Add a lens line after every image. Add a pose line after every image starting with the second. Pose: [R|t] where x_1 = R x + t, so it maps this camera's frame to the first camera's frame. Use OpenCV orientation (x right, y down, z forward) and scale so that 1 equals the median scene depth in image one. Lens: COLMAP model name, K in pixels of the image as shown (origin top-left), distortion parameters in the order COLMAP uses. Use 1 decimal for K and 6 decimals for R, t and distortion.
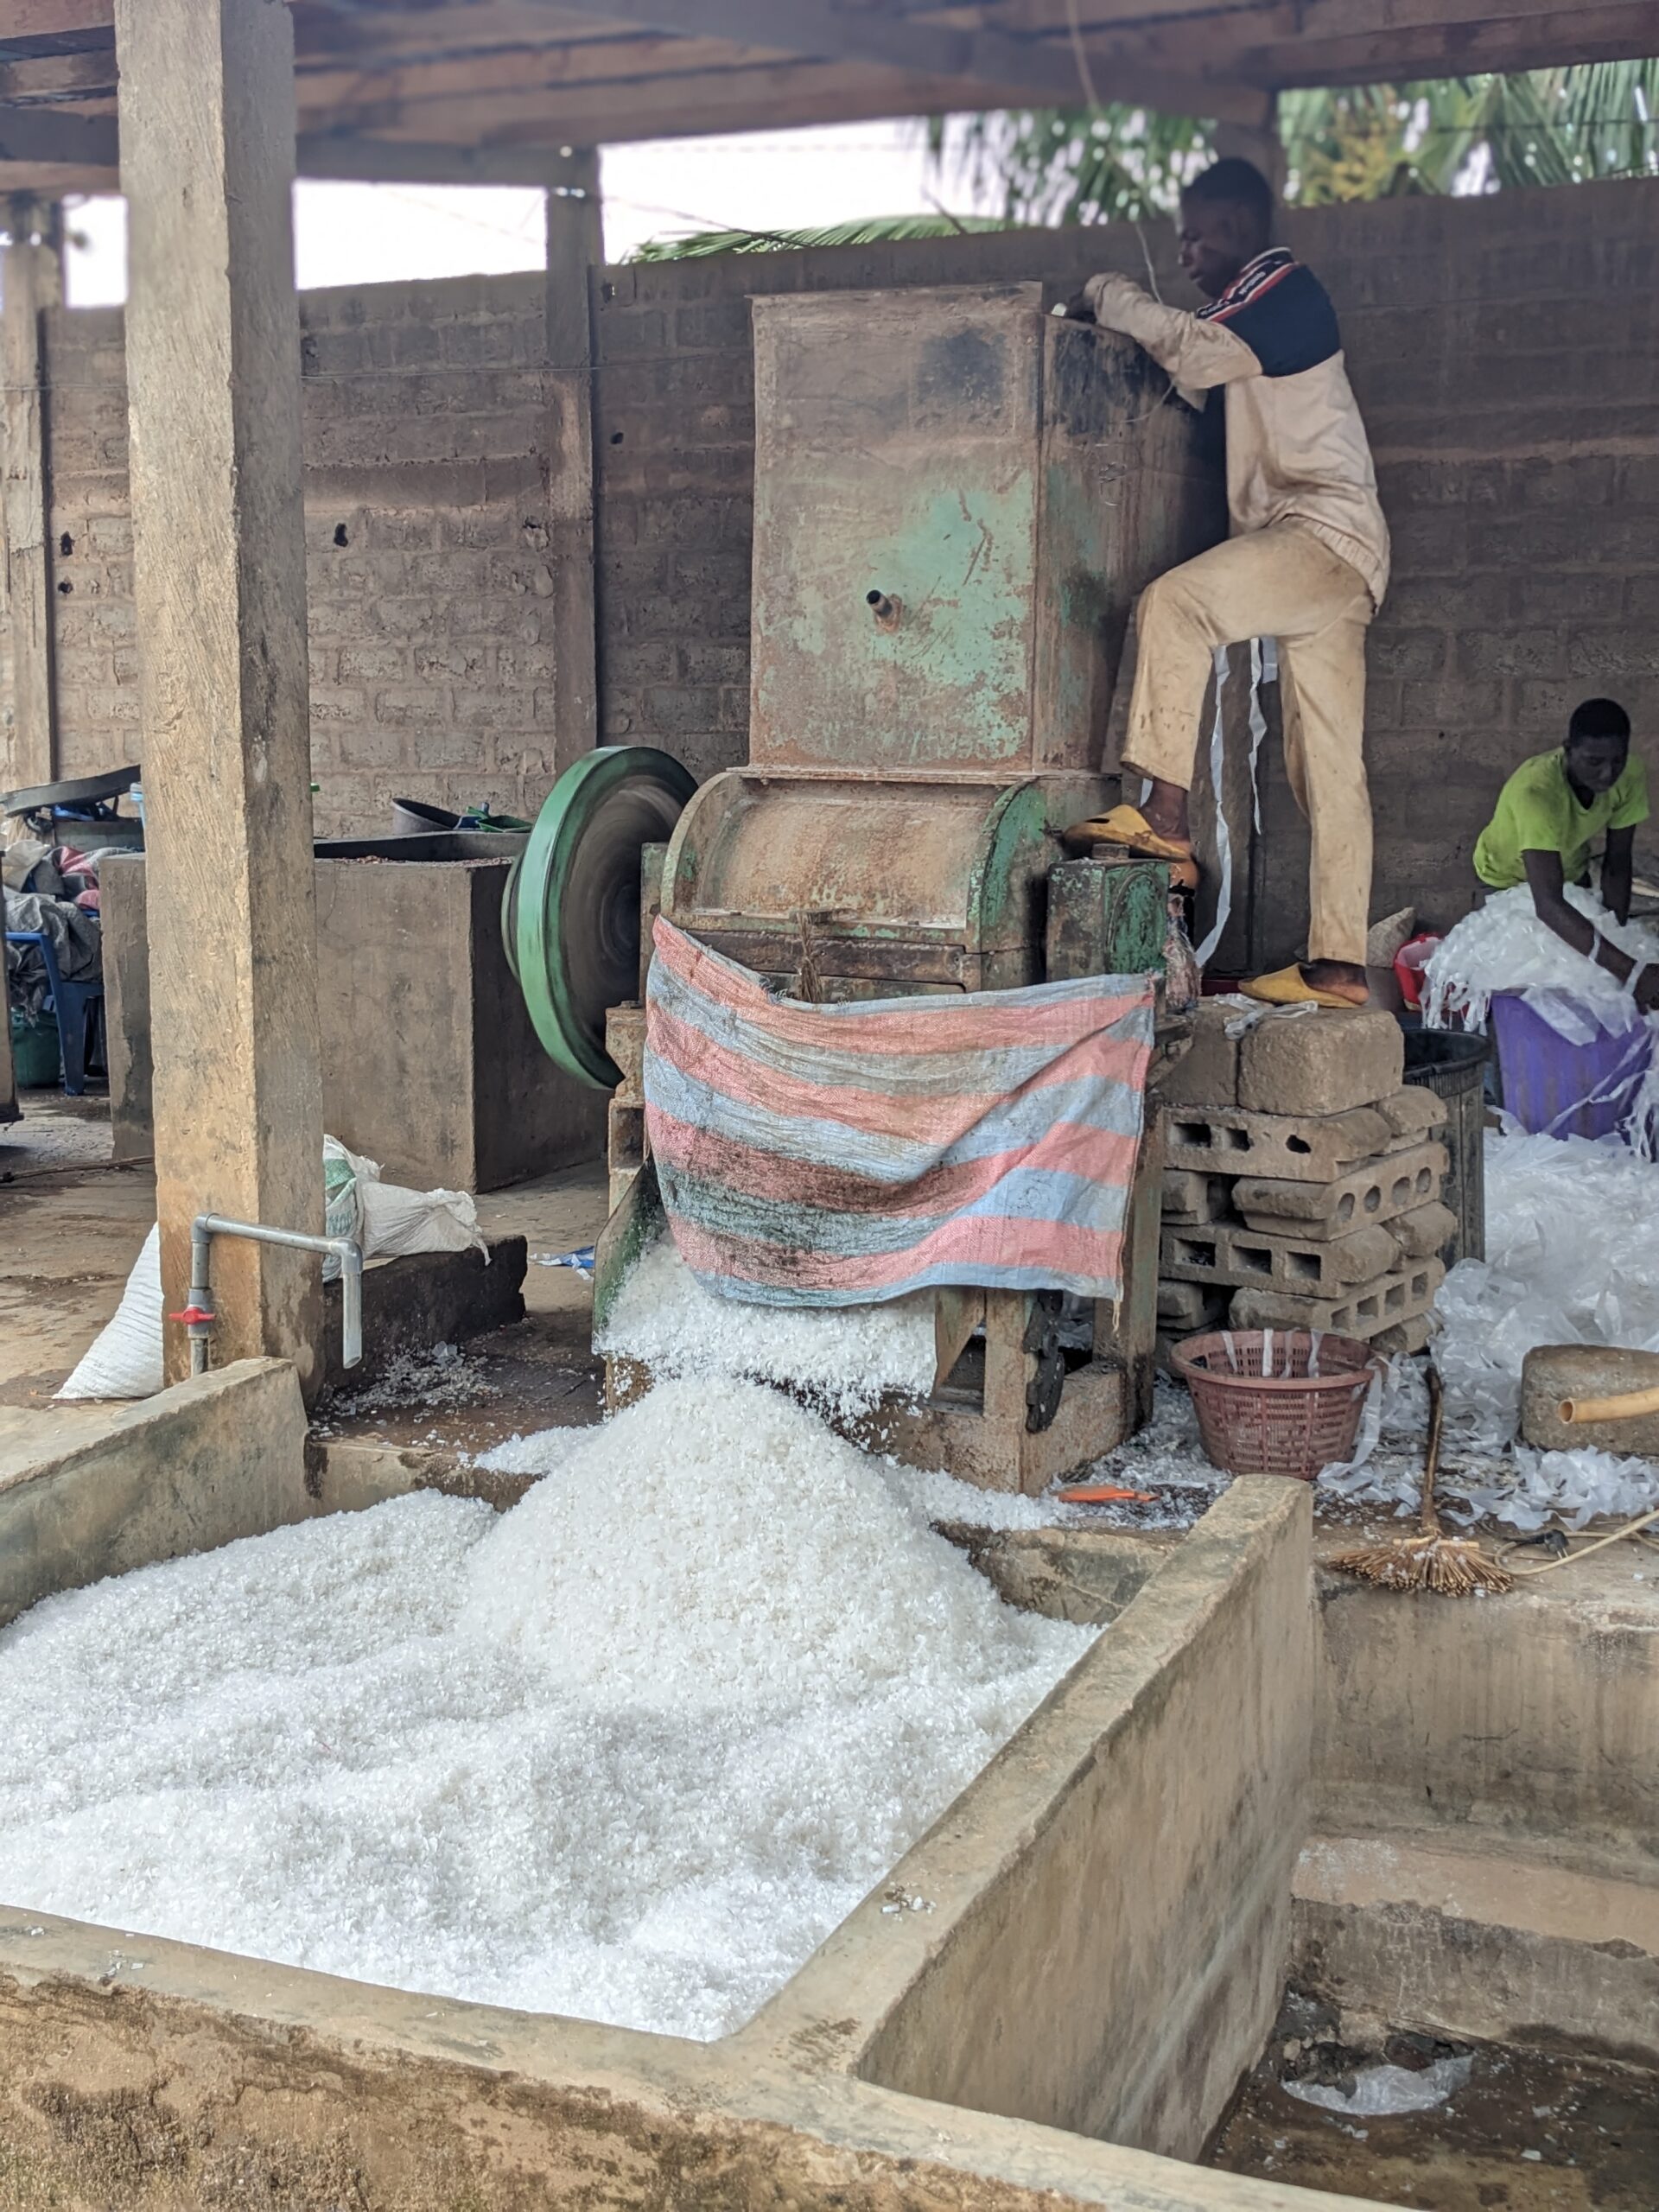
lens RADIAL K [[2738.7, 0, 829.5], [0, 2738.7, 1106.0], [0, 0, 1]] dist [0.134932, -0.437187]
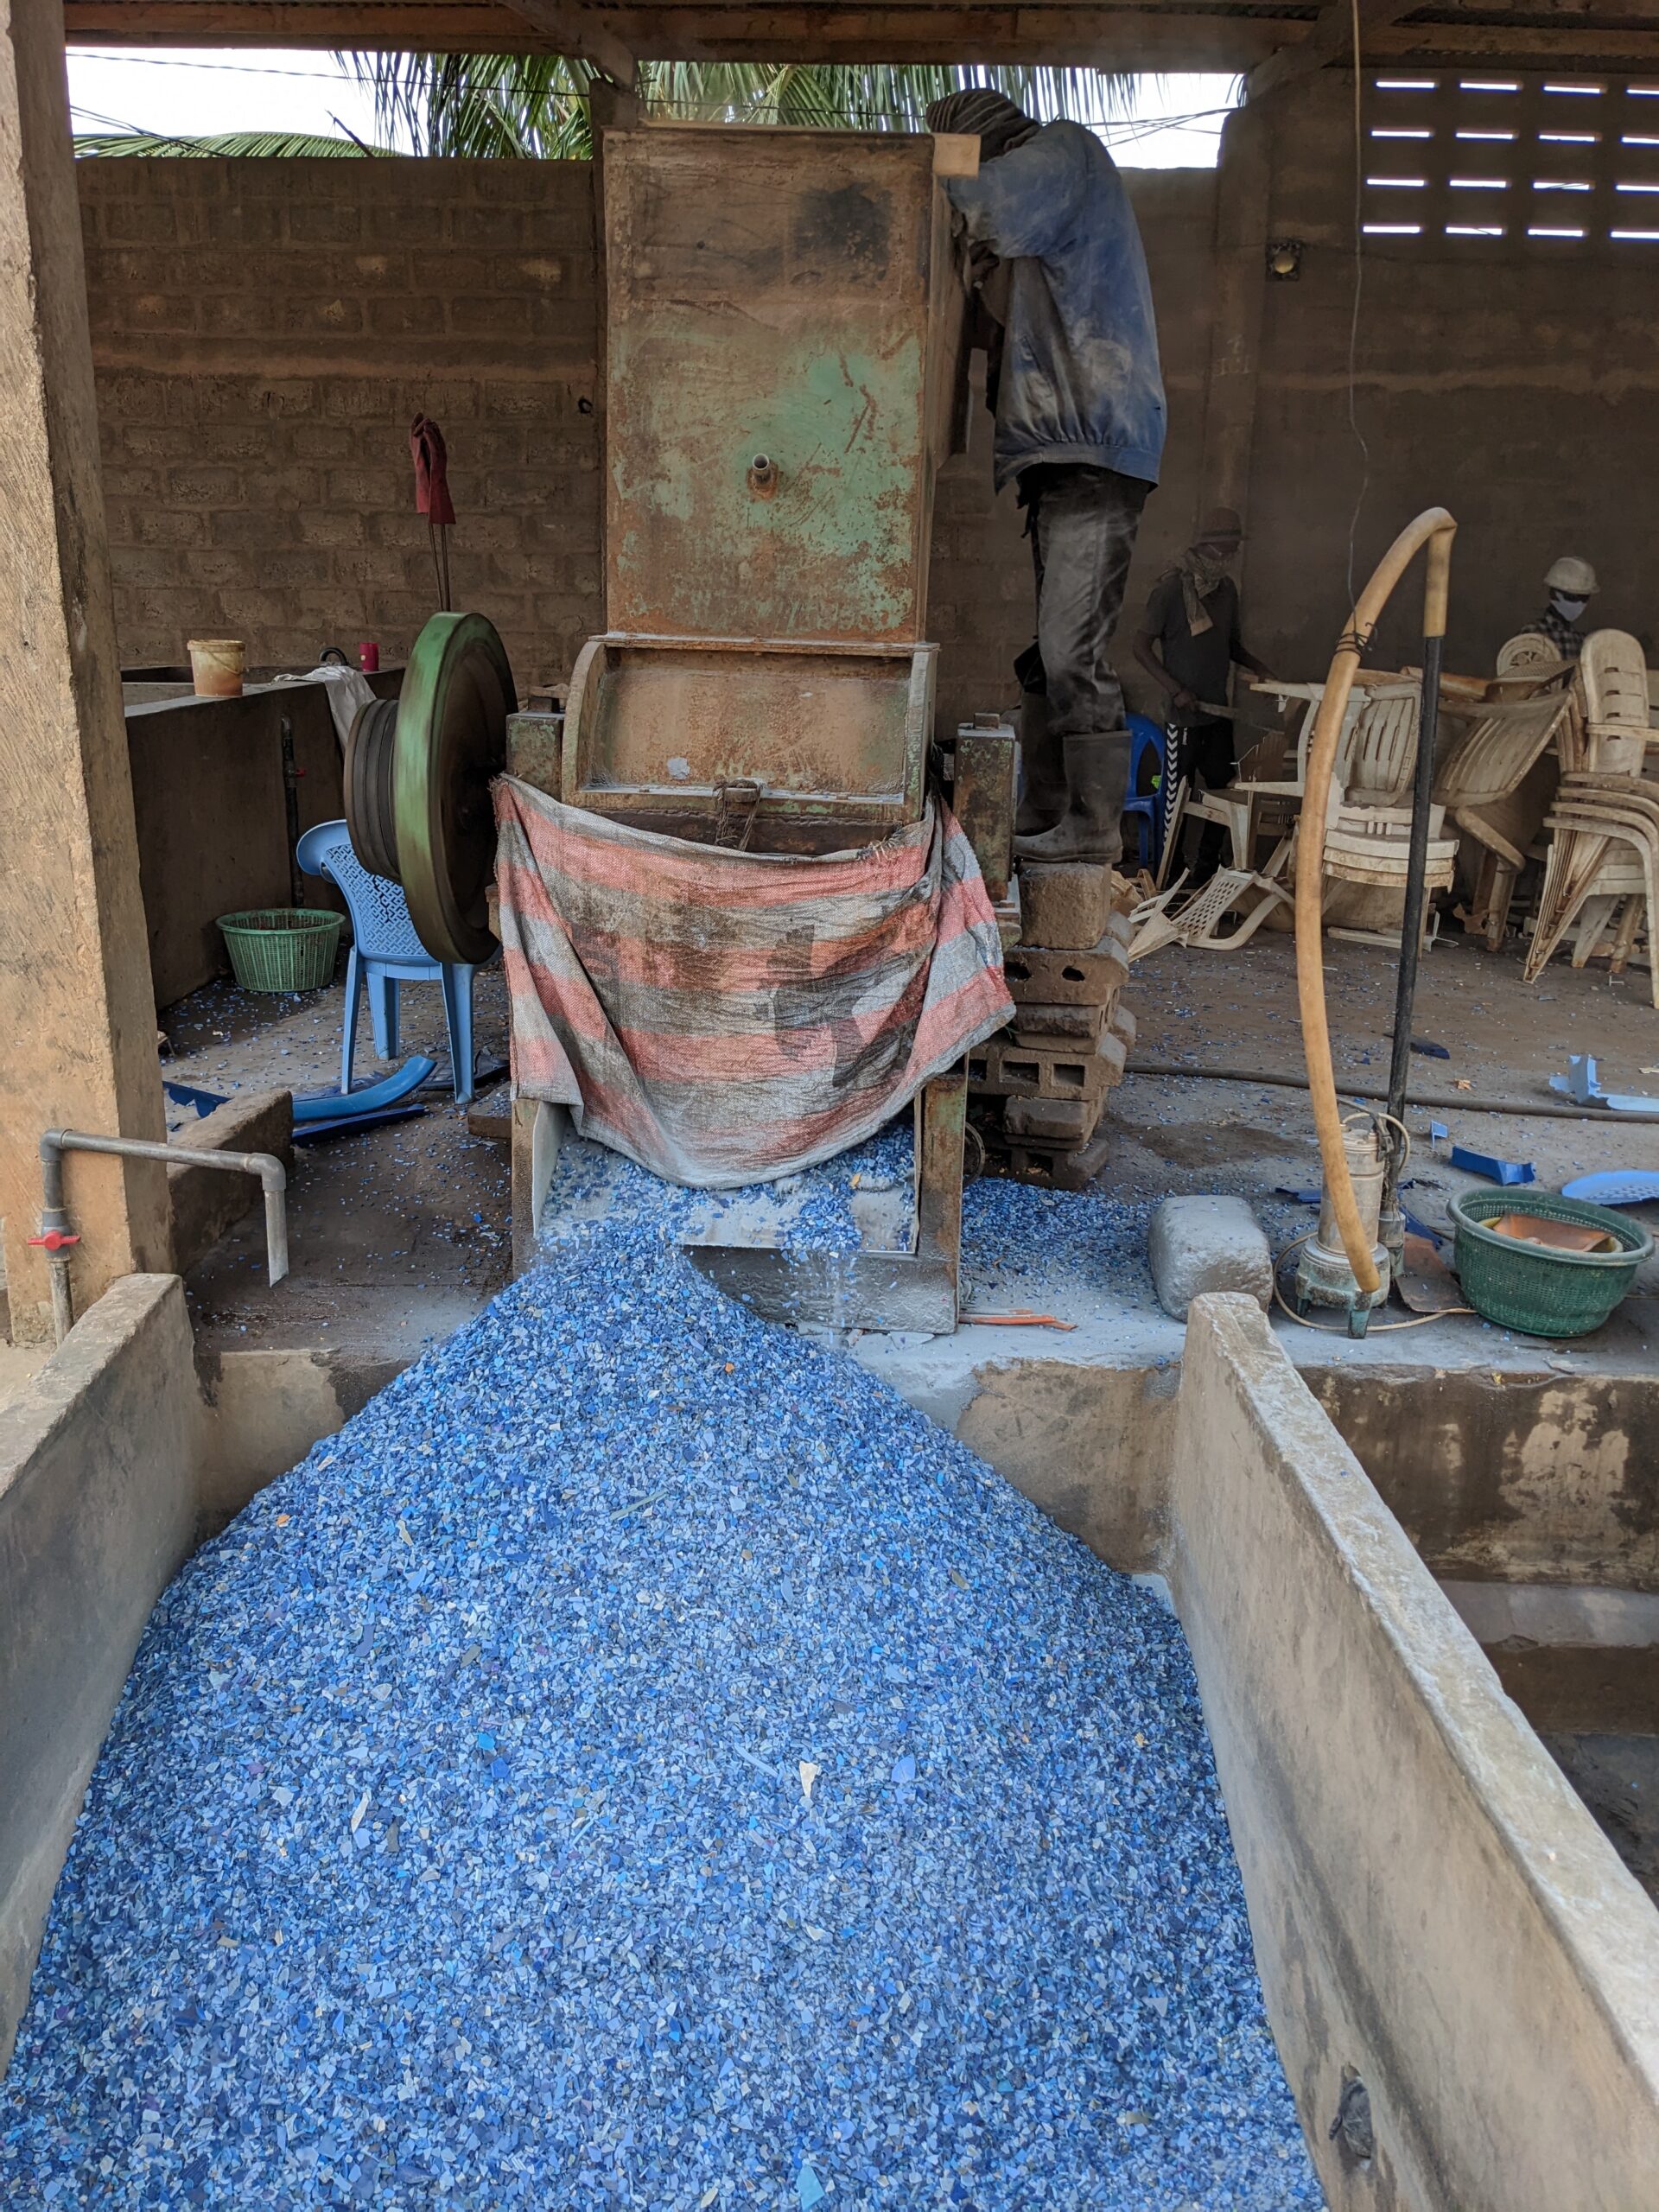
lens RADIAL K [[1733.6, 0, 747.5], [0, 1733.6, 1080.8], [0, 0, 1]] dist [0.048529, -0.080803]
pose [[0.918838, -0.095347, 0.382944, -0.241965], [0.038988, 0.987559, 0.152339, -0.058673], [-0.392705, -0.125044, 0.911124, 0.389400]]
